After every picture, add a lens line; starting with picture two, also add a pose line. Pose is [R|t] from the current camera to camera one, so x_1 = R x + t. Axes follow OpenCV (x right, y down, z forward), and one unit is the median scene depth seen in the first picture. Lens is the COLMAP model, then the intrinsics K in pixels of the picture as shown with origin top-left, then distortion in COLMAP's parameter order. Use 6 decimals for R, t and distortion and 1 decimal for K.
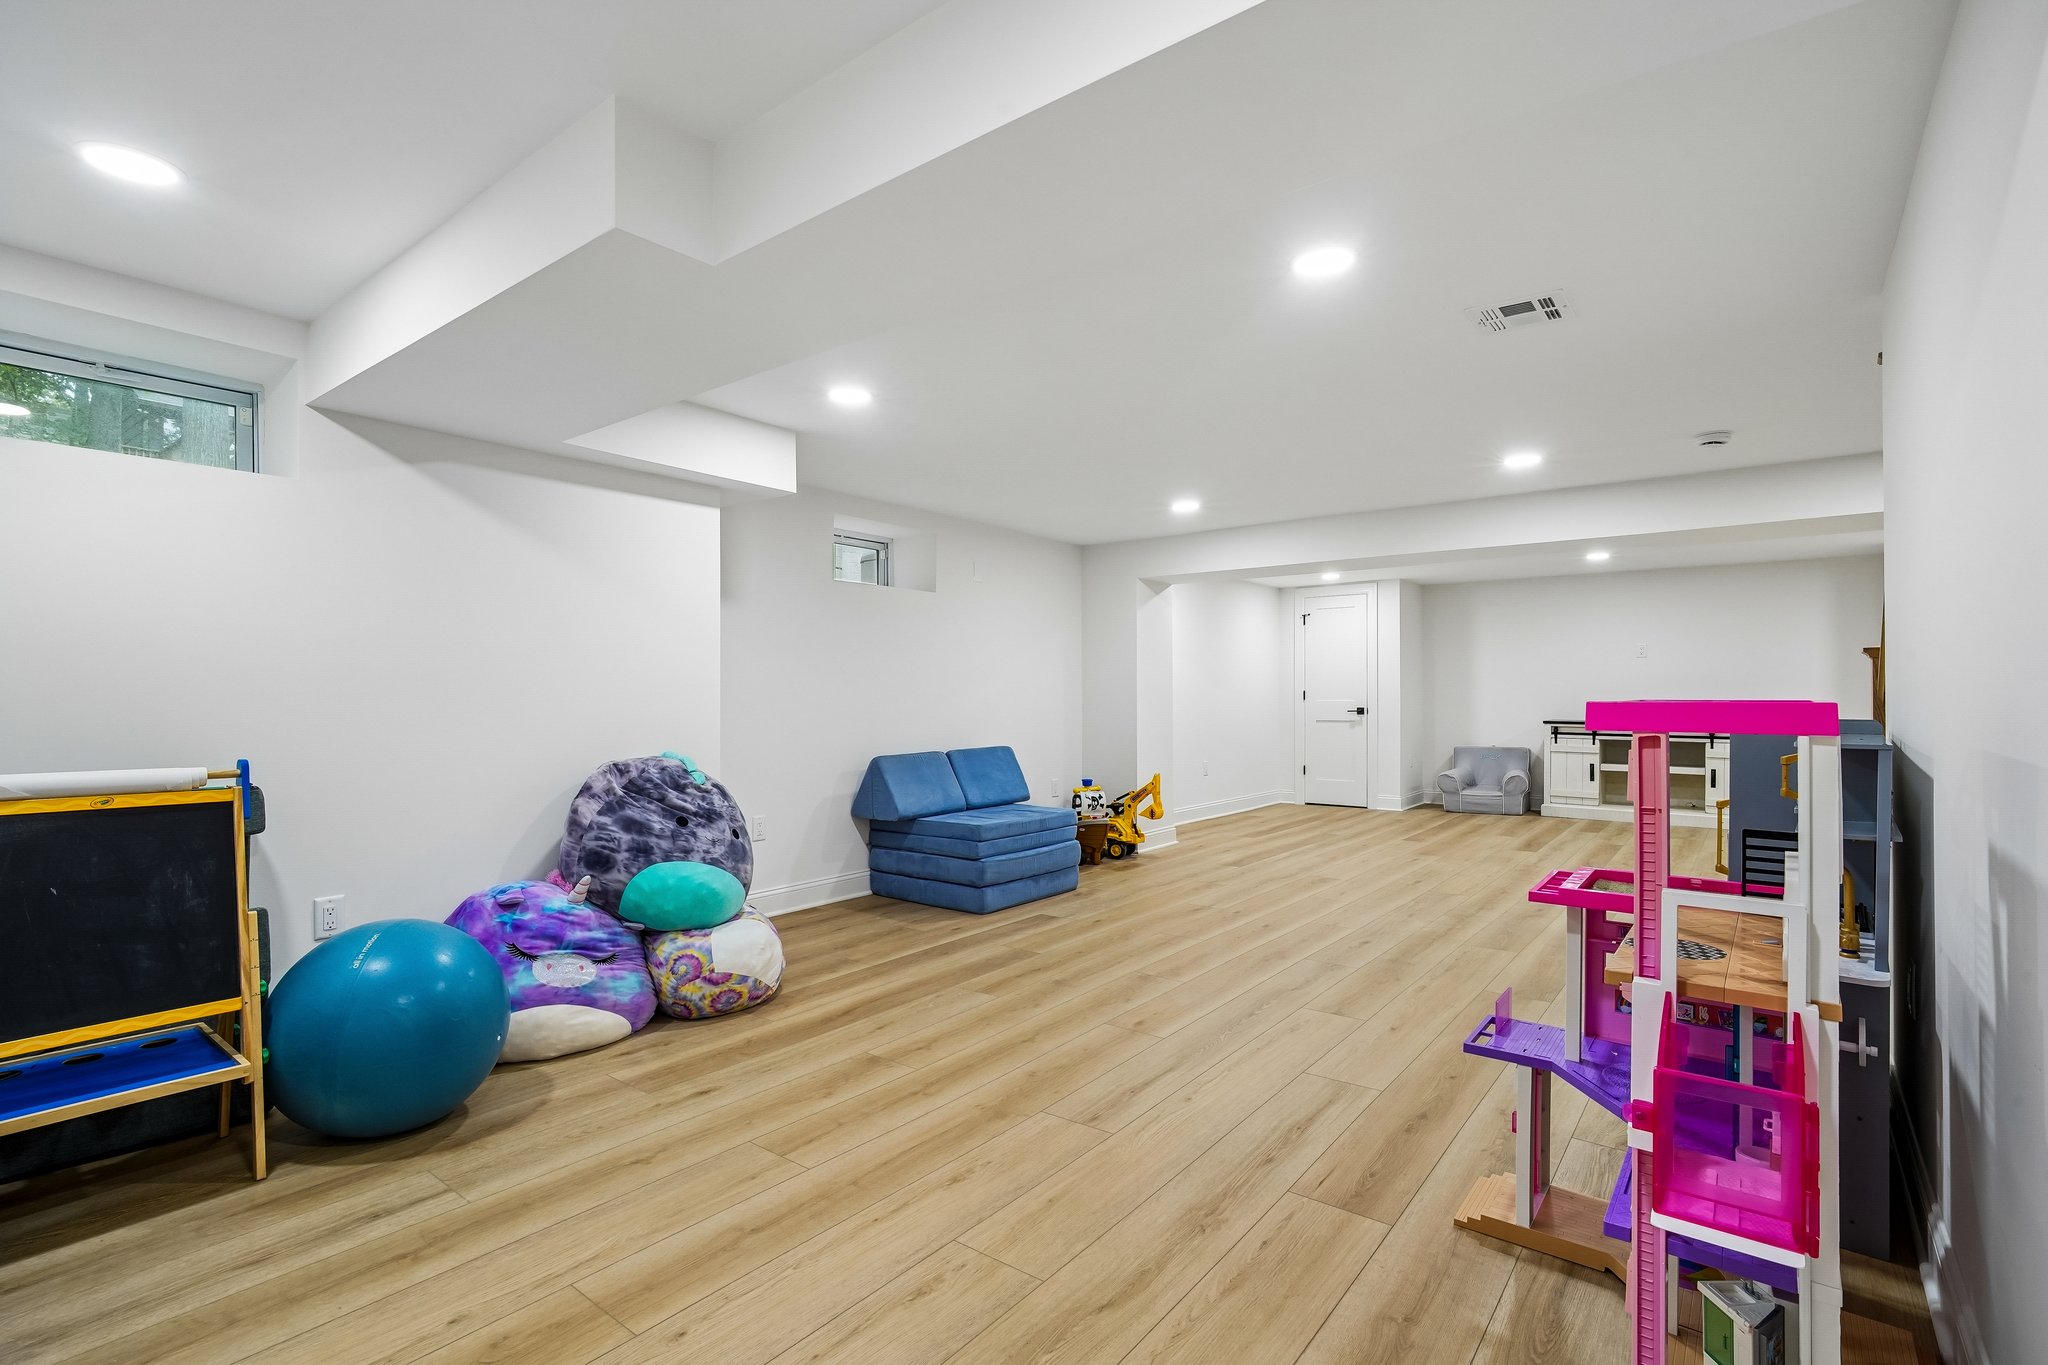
lens RADIAL K [[967.1, 0, 1034.0], [0, 967.1, 689.0], [0, 0, 1]] dist [-0.011813, 0.007981]
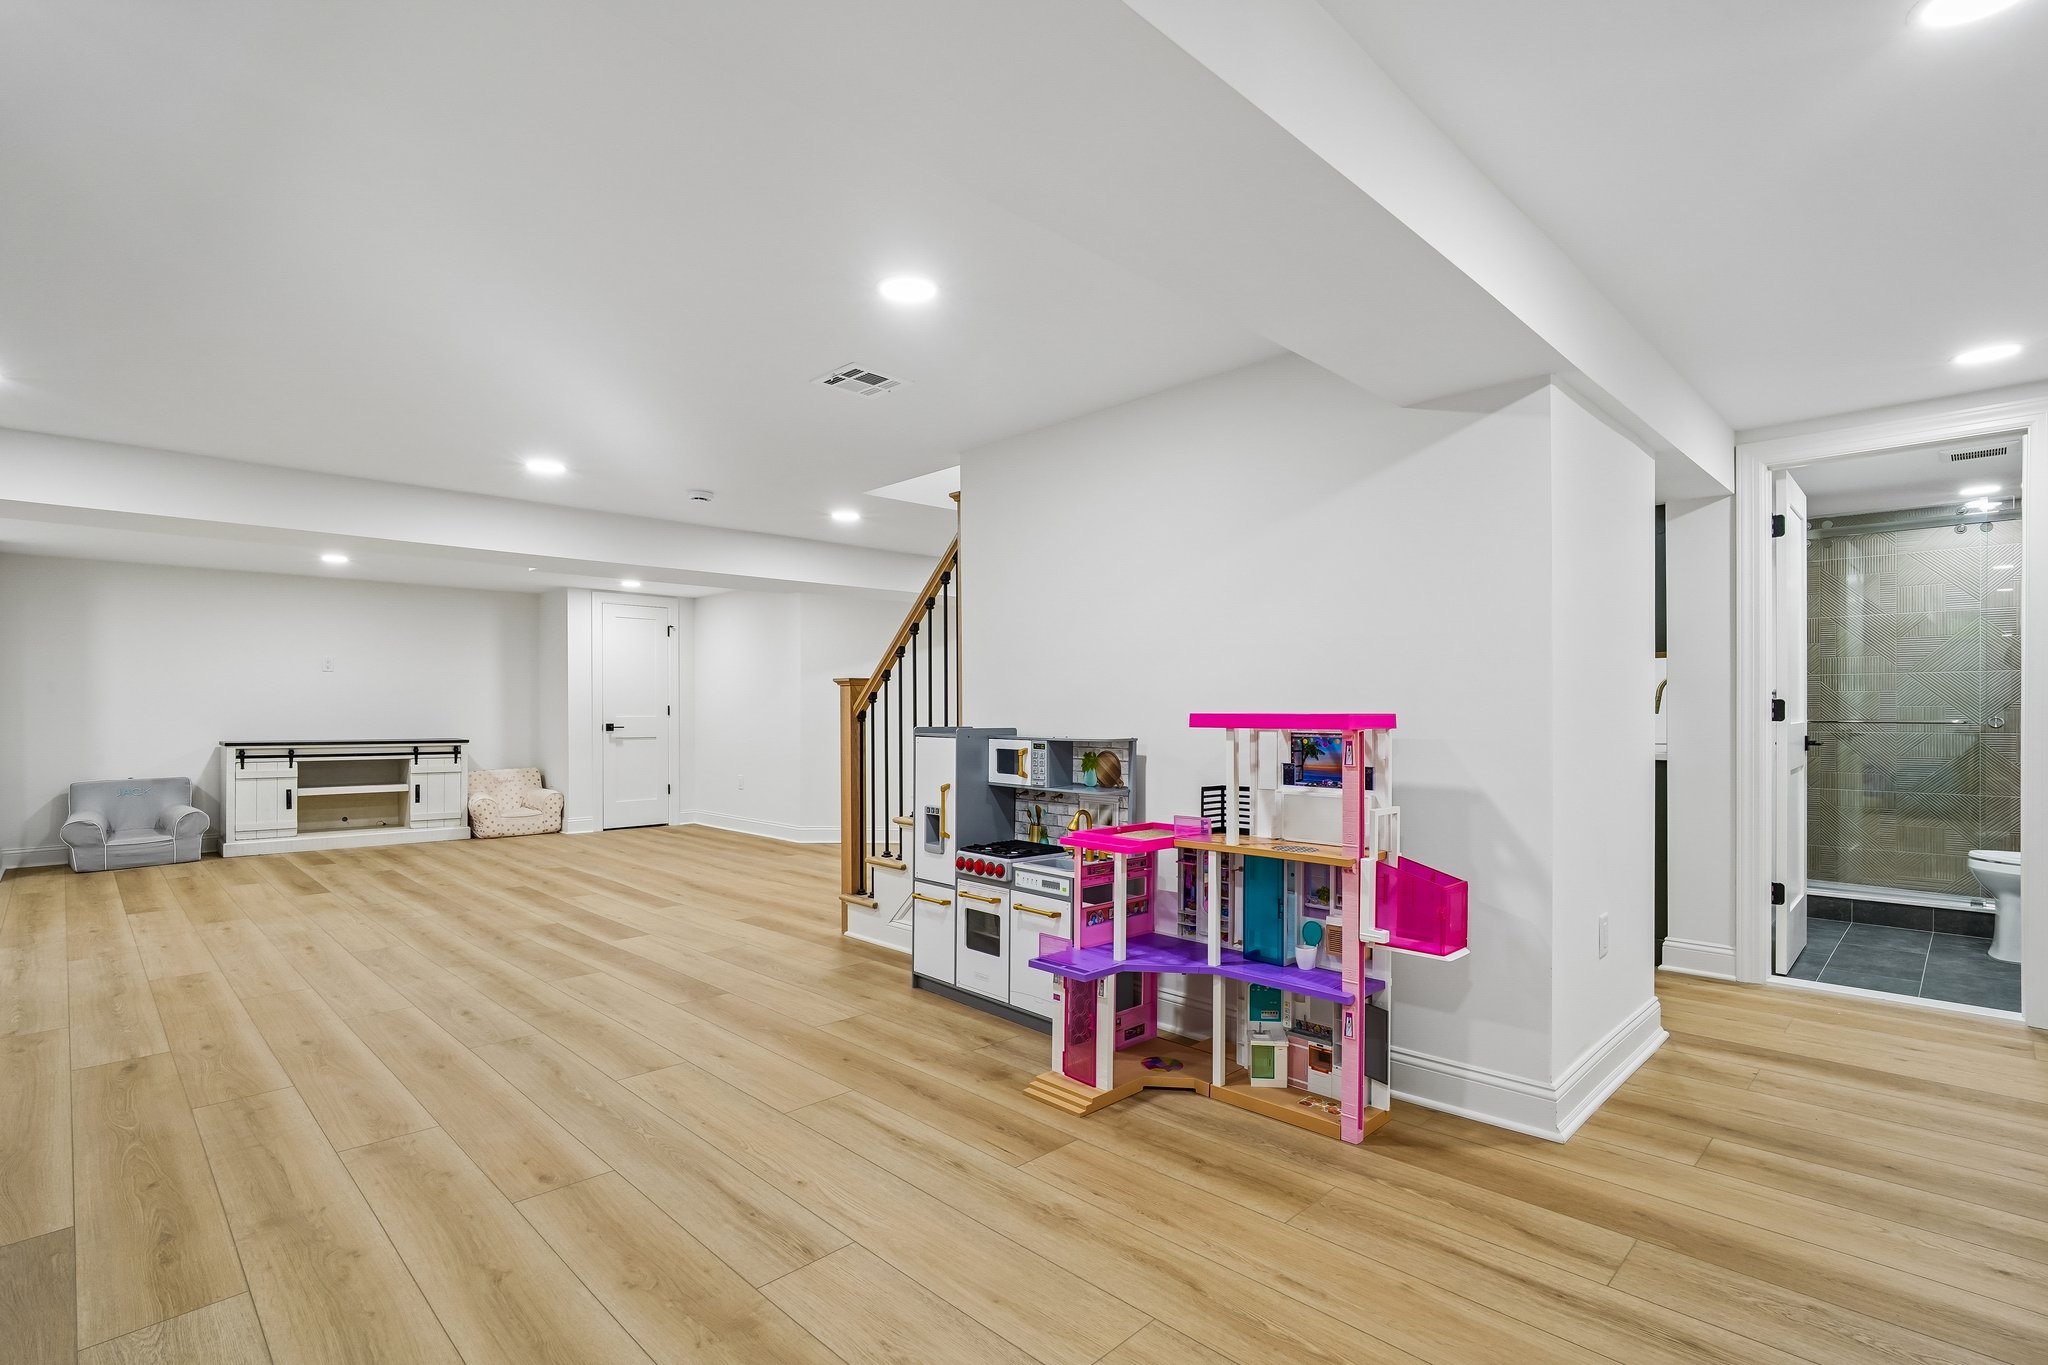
lens RADIAL K [[967.1, 0, 1023.3], [0, 967.1, 713.4], [0, 0, 1]] dist [-0.011813, 0.007981]
pose [[0.135468, -0.004220, 0.990773, -0.536546], [-0.003673, 0.999982, 0.004762, 0.002774], [-0.990775, -0.004284, 0.135450, 0.560374]]
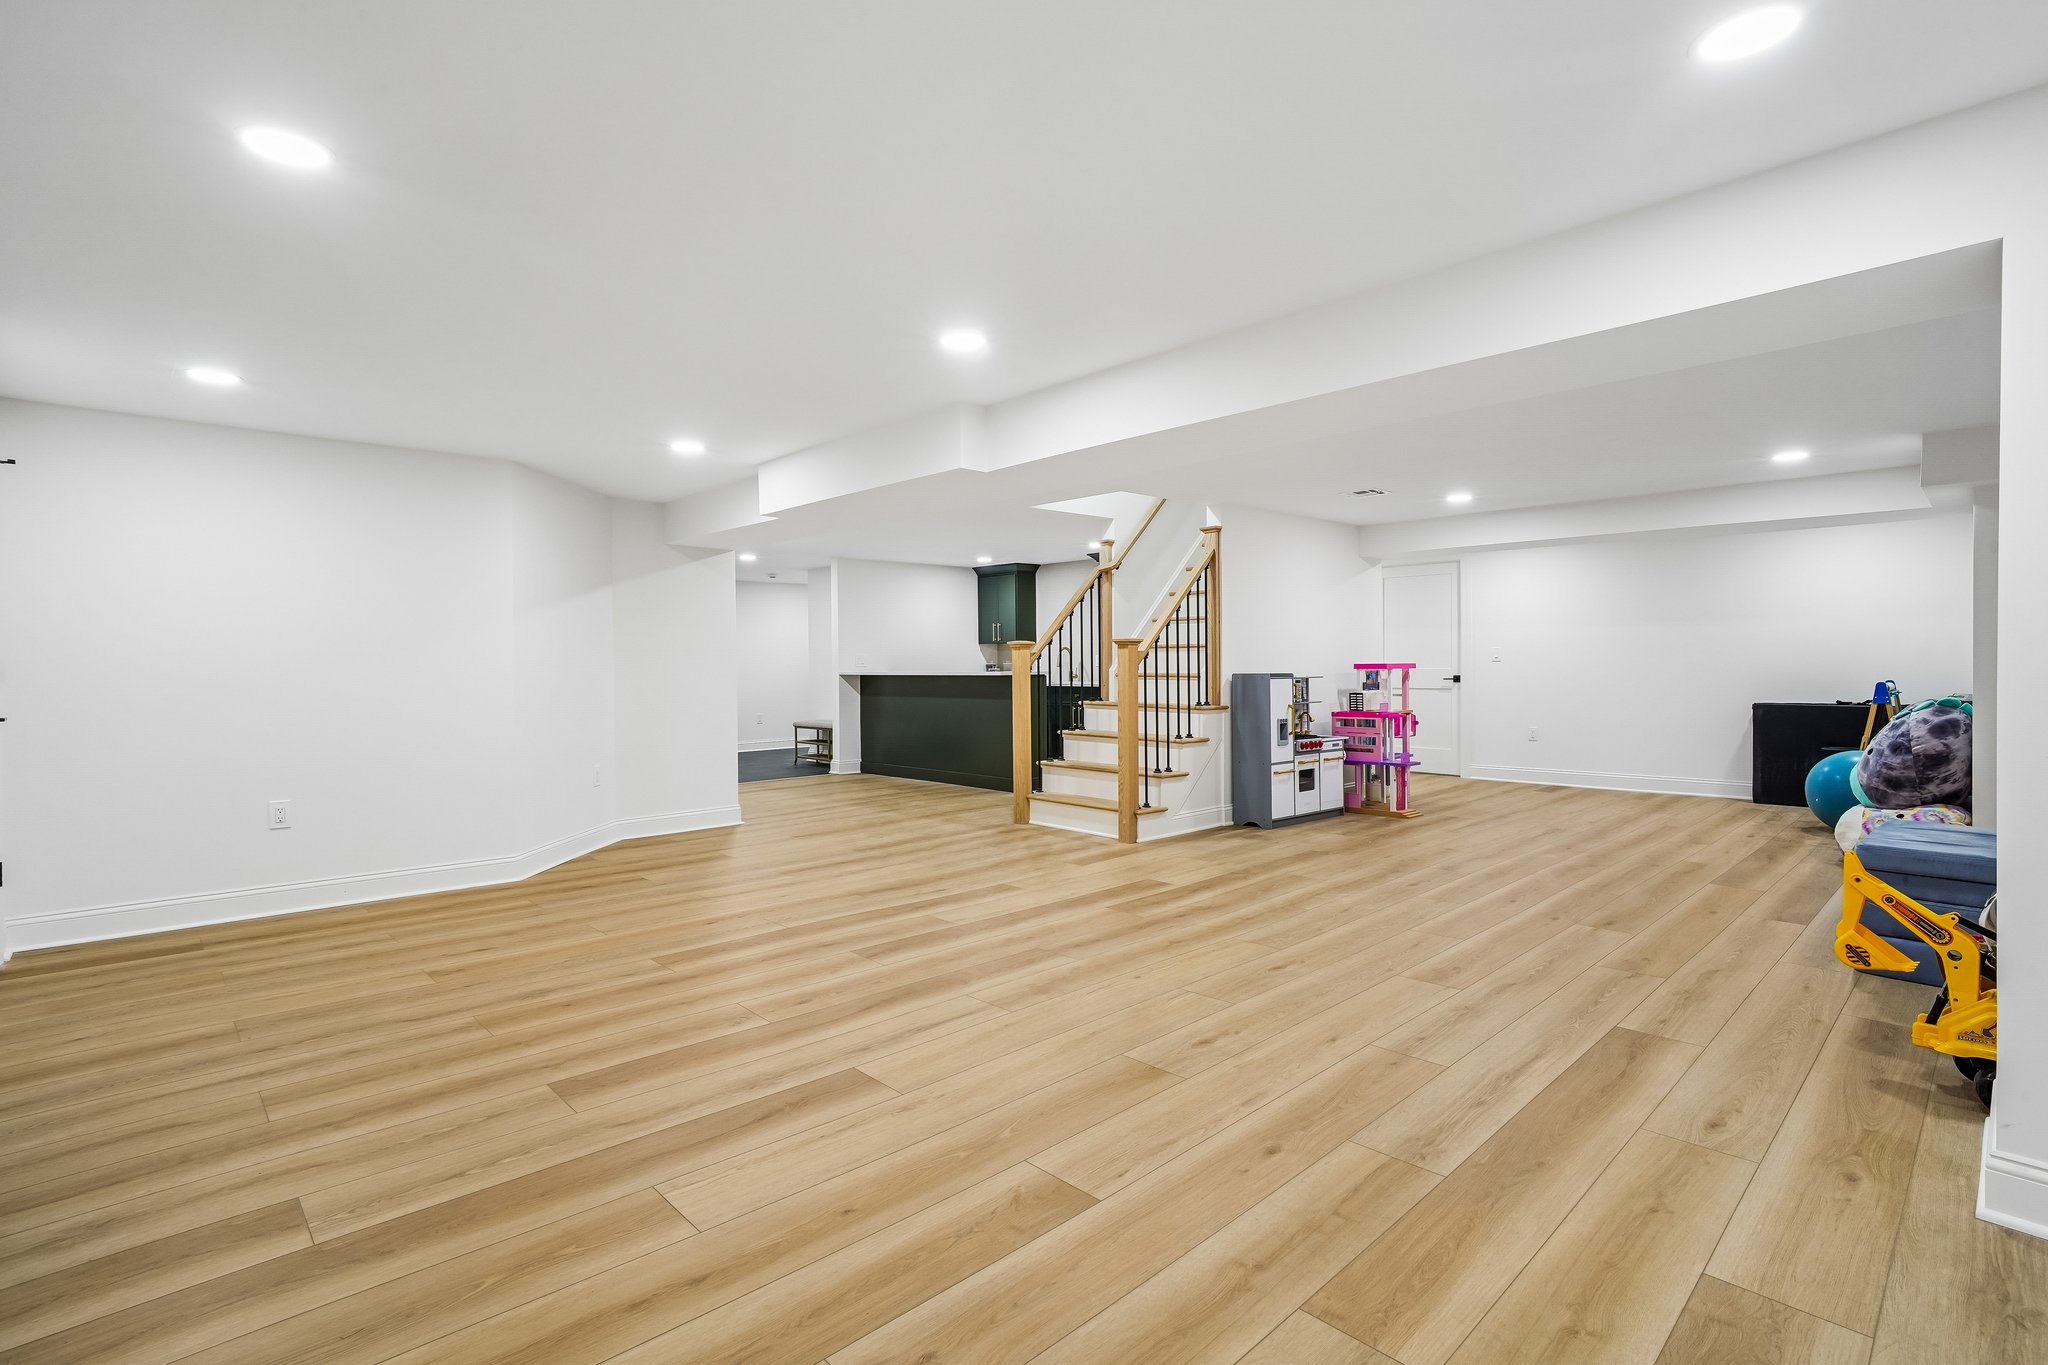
lens RADIAL K [[967.1, 0, 1027.5], [0, 967.1, 675.2], [0, 0, 1]] dist [-0.011813, 0.007981]
pose [[-0.987918, 0.004807, 0.154904, 0.806080], [0.005863, 0.999963, 0.006361, 0.014747], [-0.154867, 0.007193, -0.987909, 2.874064]]
